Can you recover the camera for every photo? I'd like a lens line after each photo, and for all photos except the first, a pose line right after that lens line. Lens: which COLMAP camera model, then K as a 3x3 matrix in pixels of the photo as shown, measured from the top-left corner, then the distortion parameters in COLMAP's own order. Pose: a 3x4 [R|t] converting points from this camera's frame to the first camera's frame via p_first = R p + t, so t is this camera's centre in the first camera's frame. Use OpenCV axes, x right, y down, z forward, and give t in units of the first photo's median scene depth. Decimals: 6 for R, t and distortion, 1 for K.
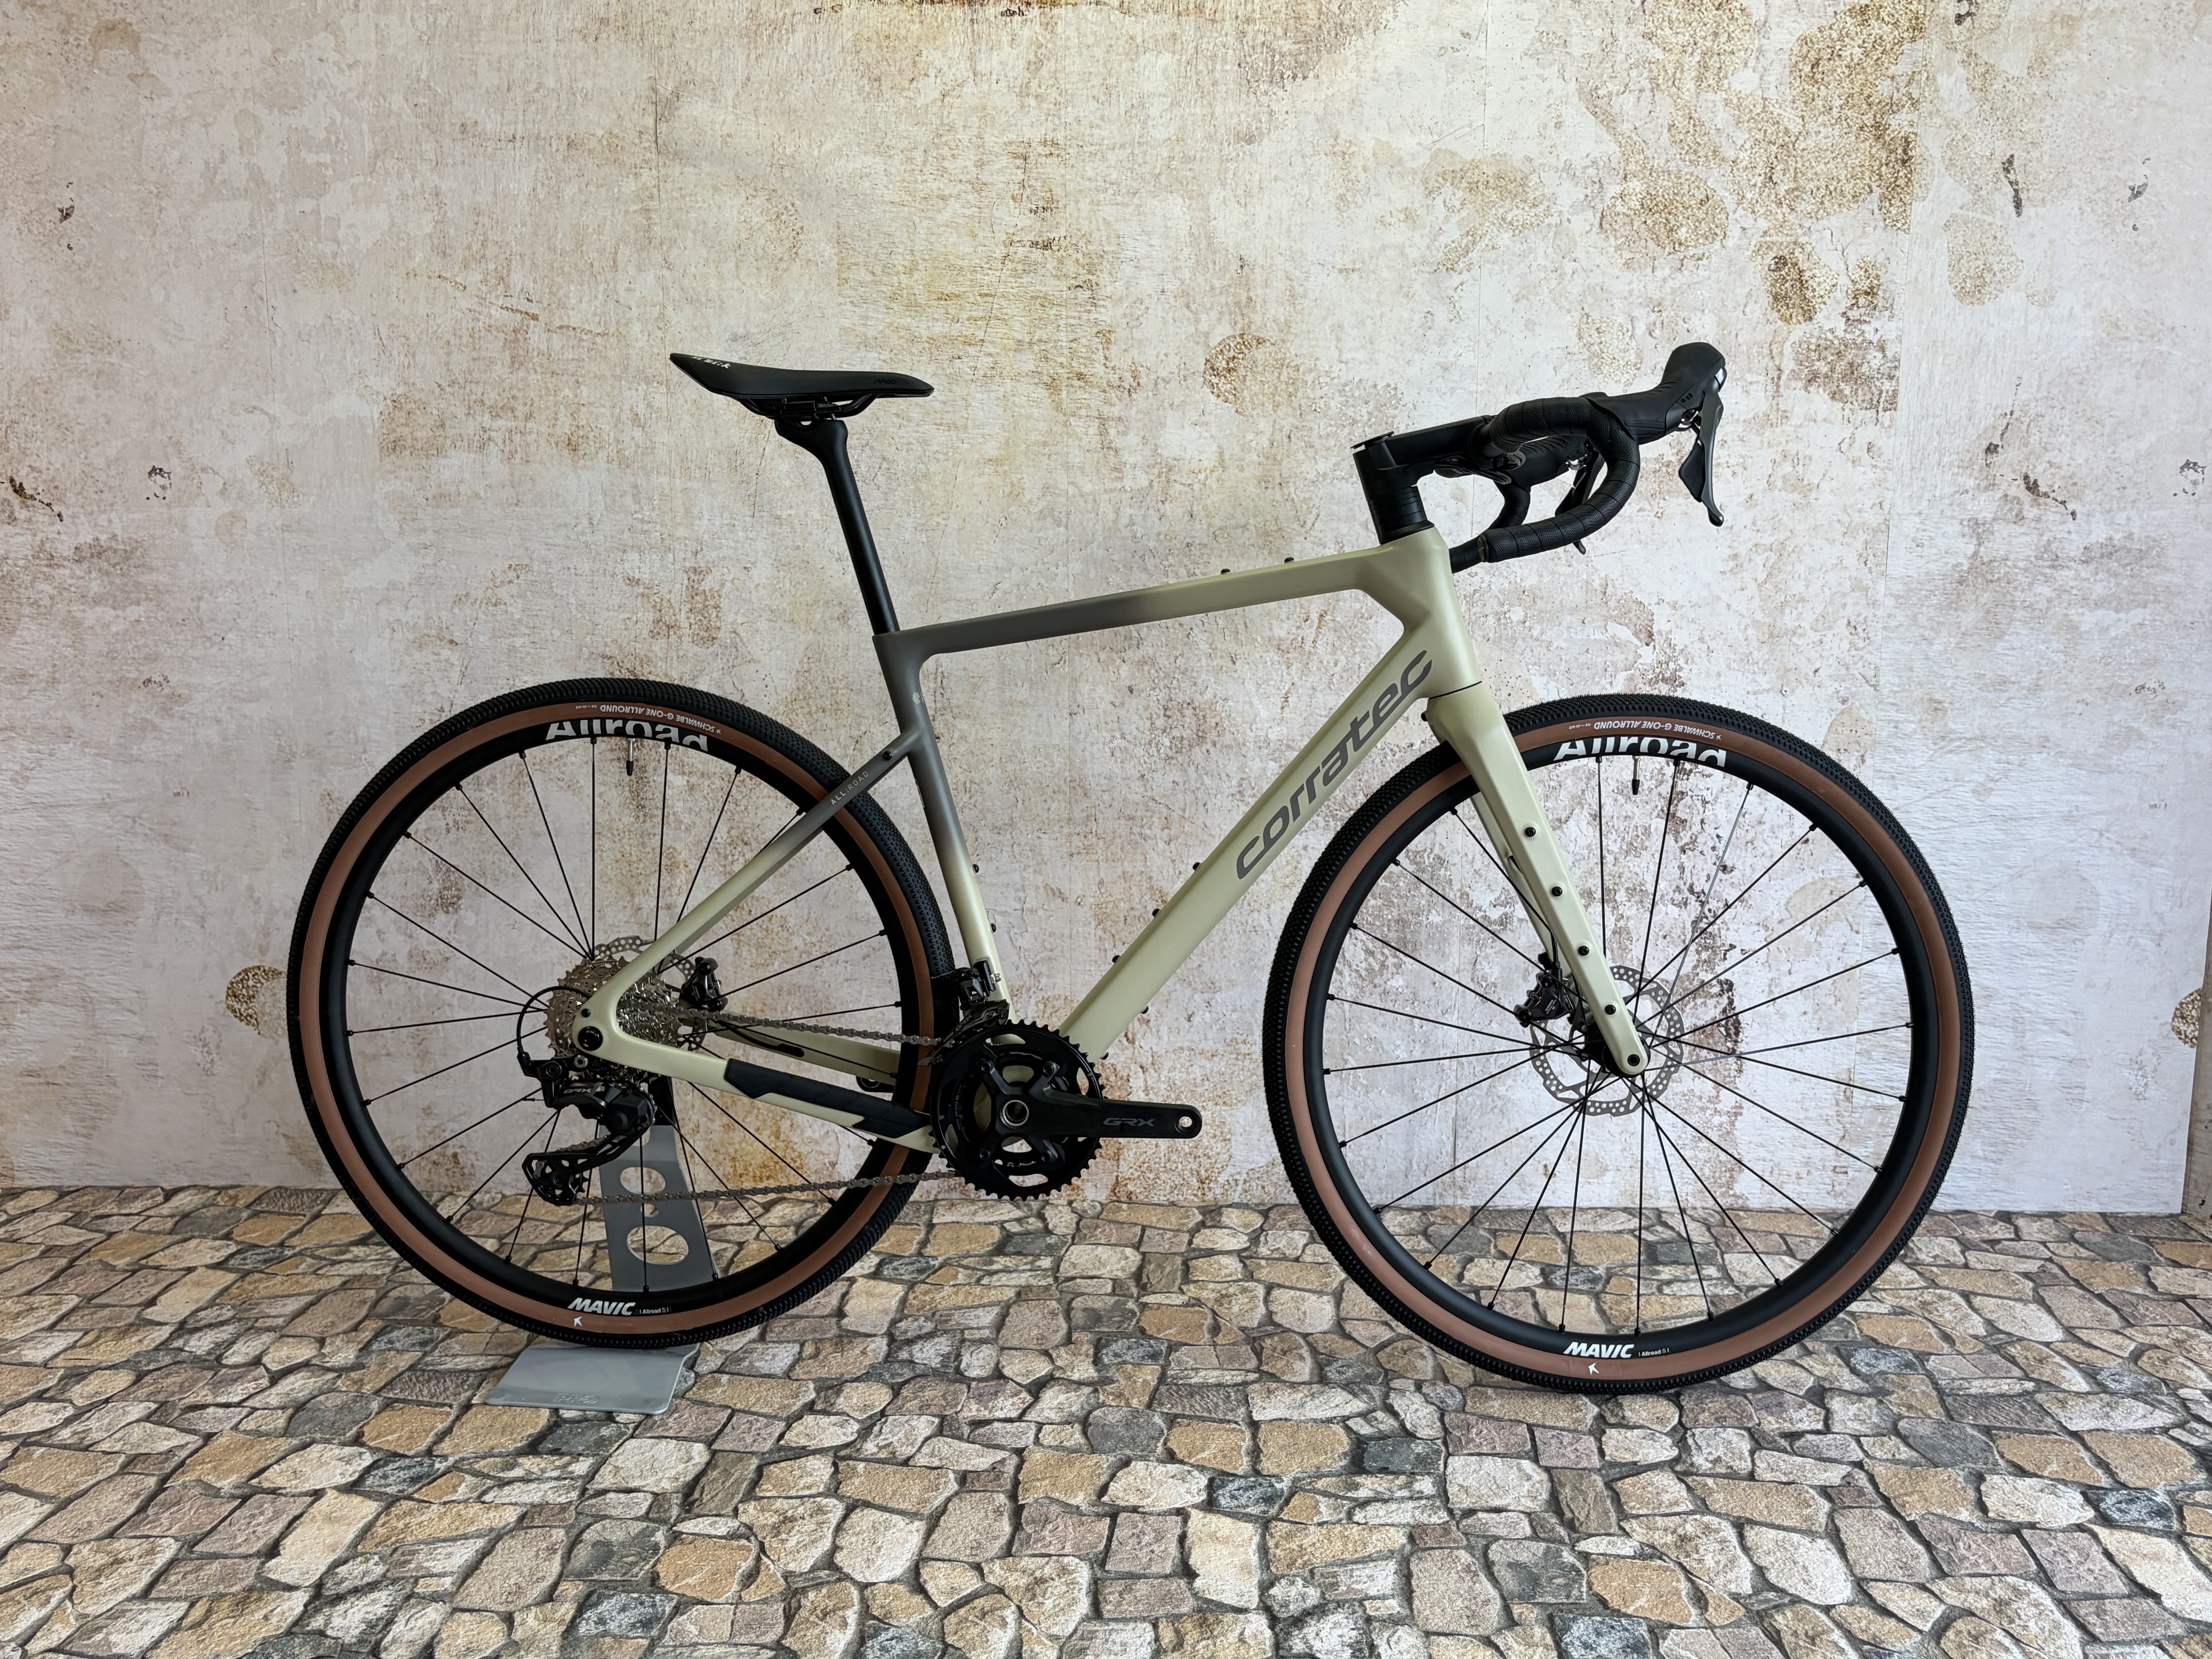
lens RADIAL K [[2012.2, 0, 1110.8], [0, 2012.2, 839.0], [0, 0, 1]] dist [0.019778, -0.008414]
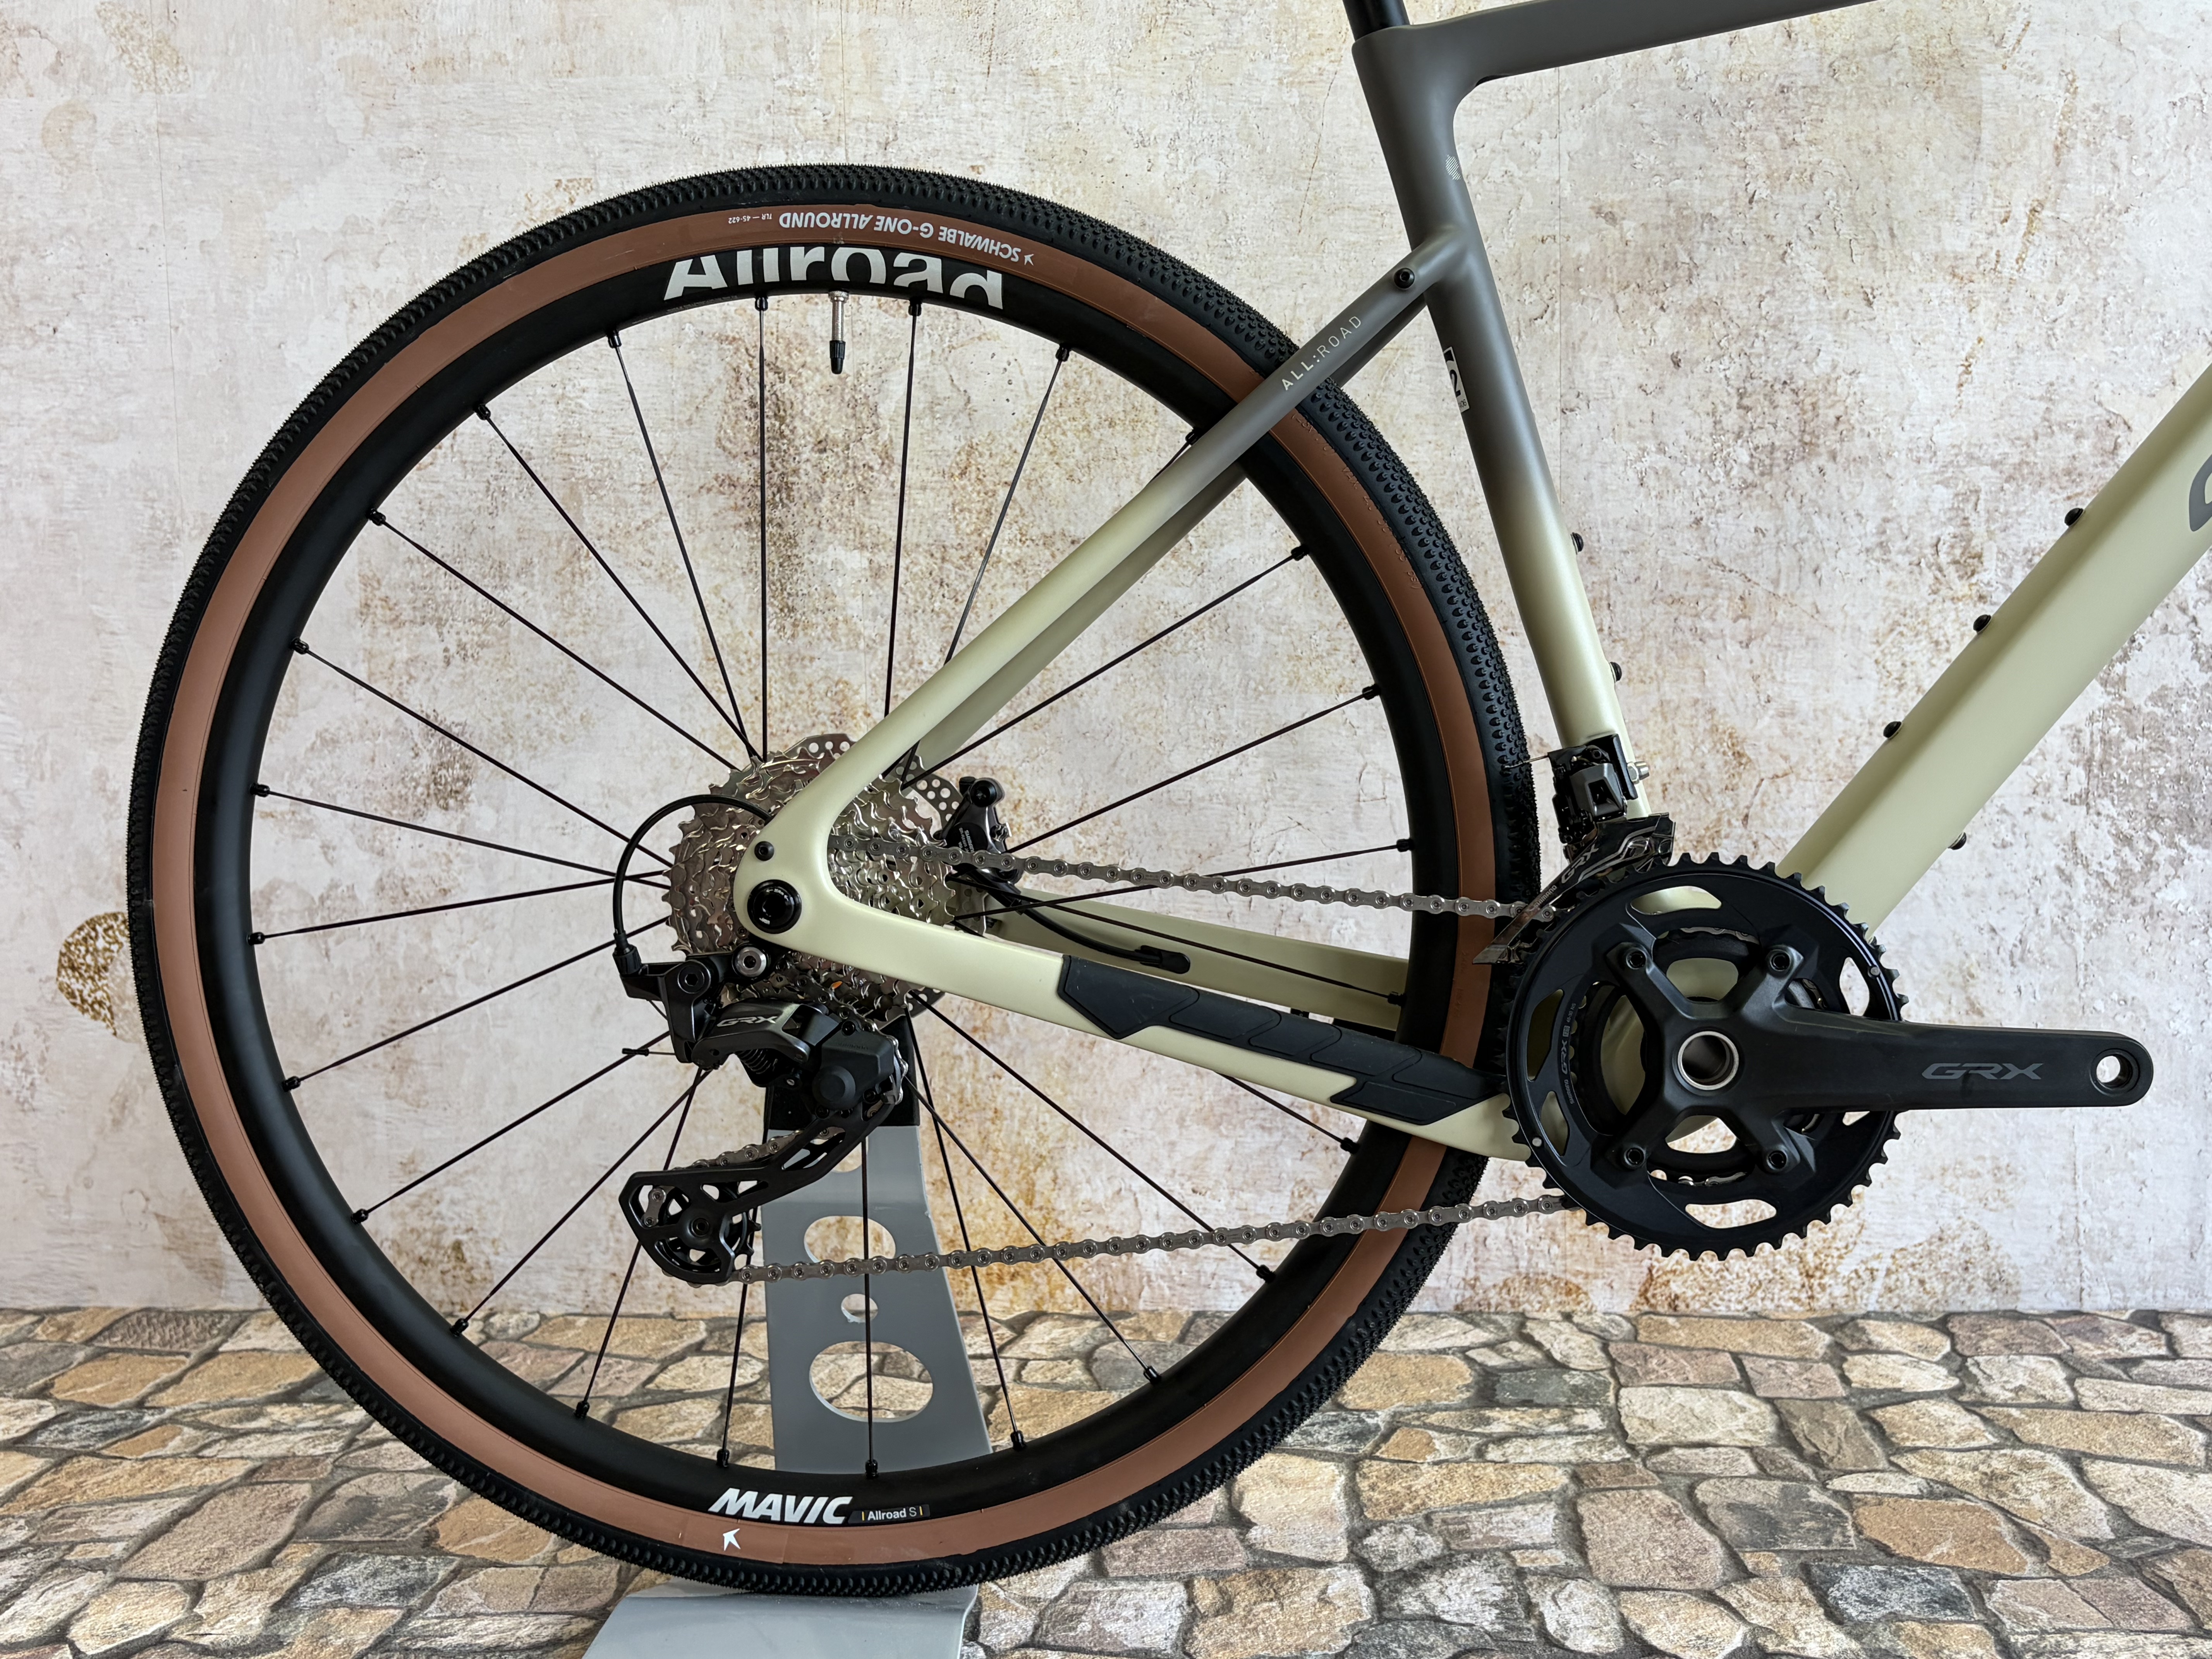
lens RADIAL K [[2211.8, 0, 1091.5], [0, 2211.8, 847.7], [0, 0, 1]] dist [0.016756, 0.000000]
pose [[0.999533, -0.020474, -0.022681, -0.143383], [0.018825, 0.997322, -0.070674, 0.101063], [0.024068, 0.070214, 0.997242, 0.412732]]
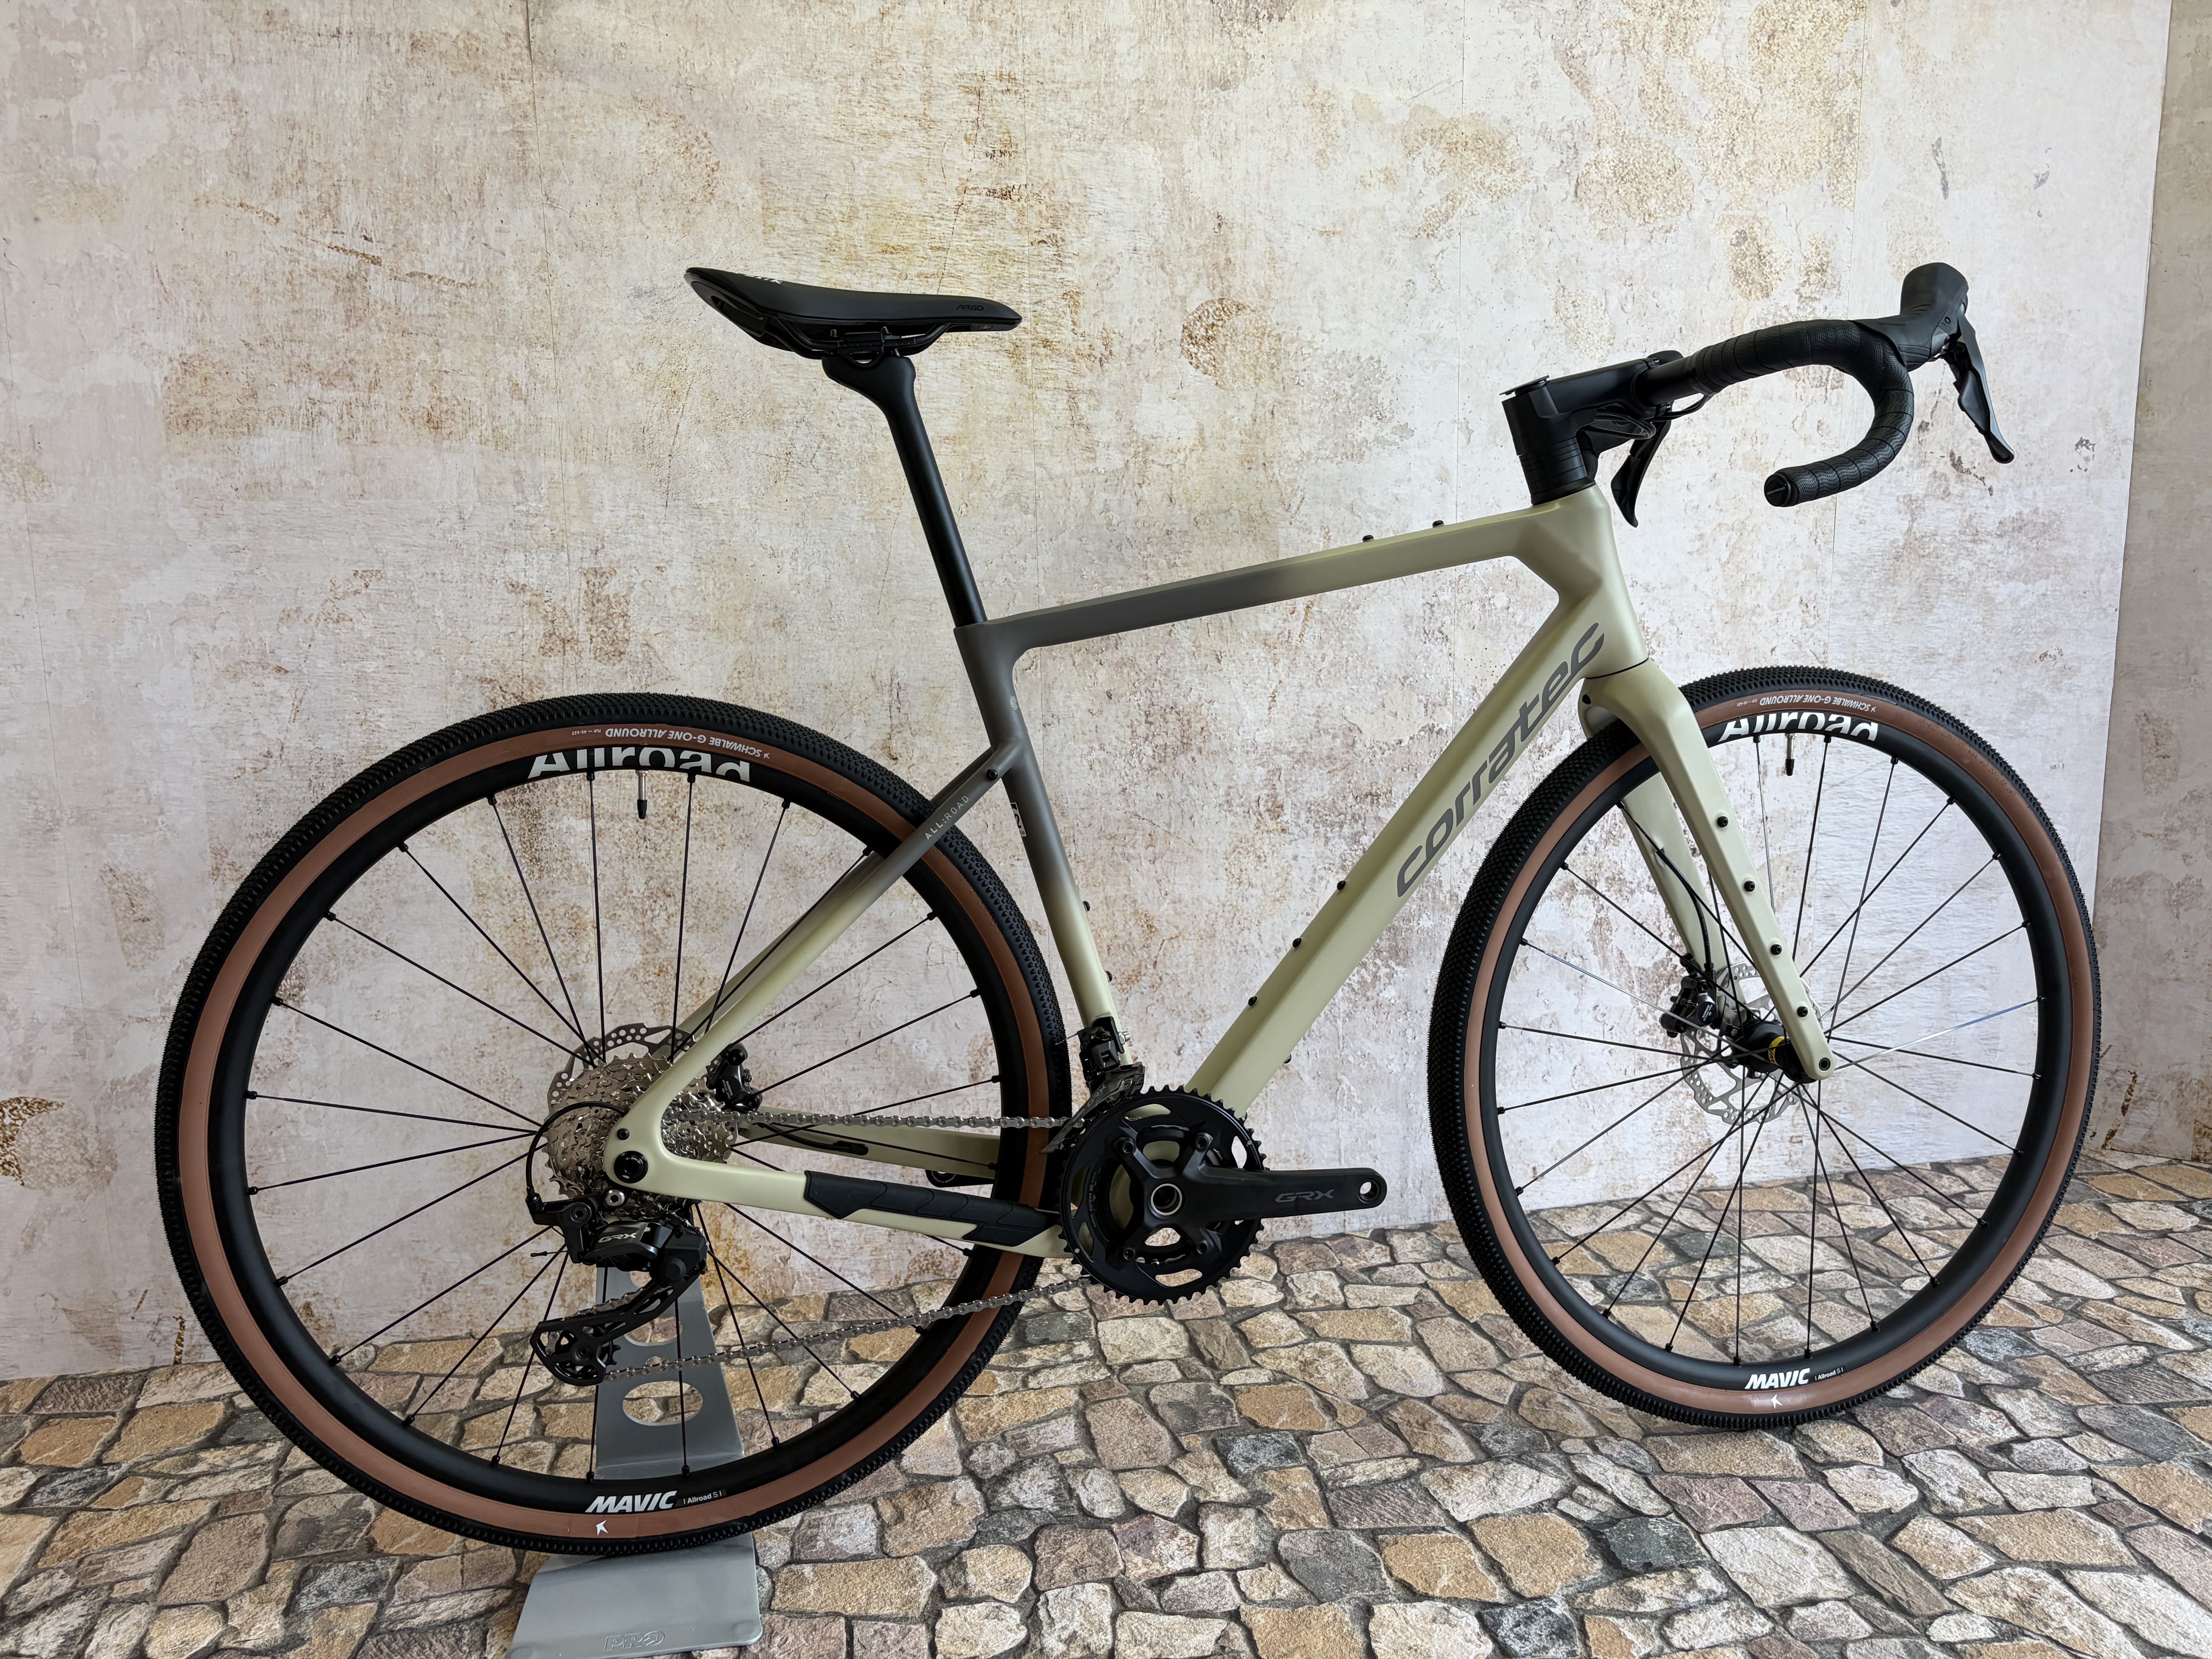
lens RADIAL K [[1706.8, 0, 1108.3], [0, 1706.8, 840.3], [0, 0, 1]] dist [0.025581, -0.023462]
pose [[0.961000, -0.061495, 0.269625, -0.207486], [0.063692, 0.997969, 0.000601, -0.010235], [-0.269114, 0.016595, 0.962965, 0.271861]]
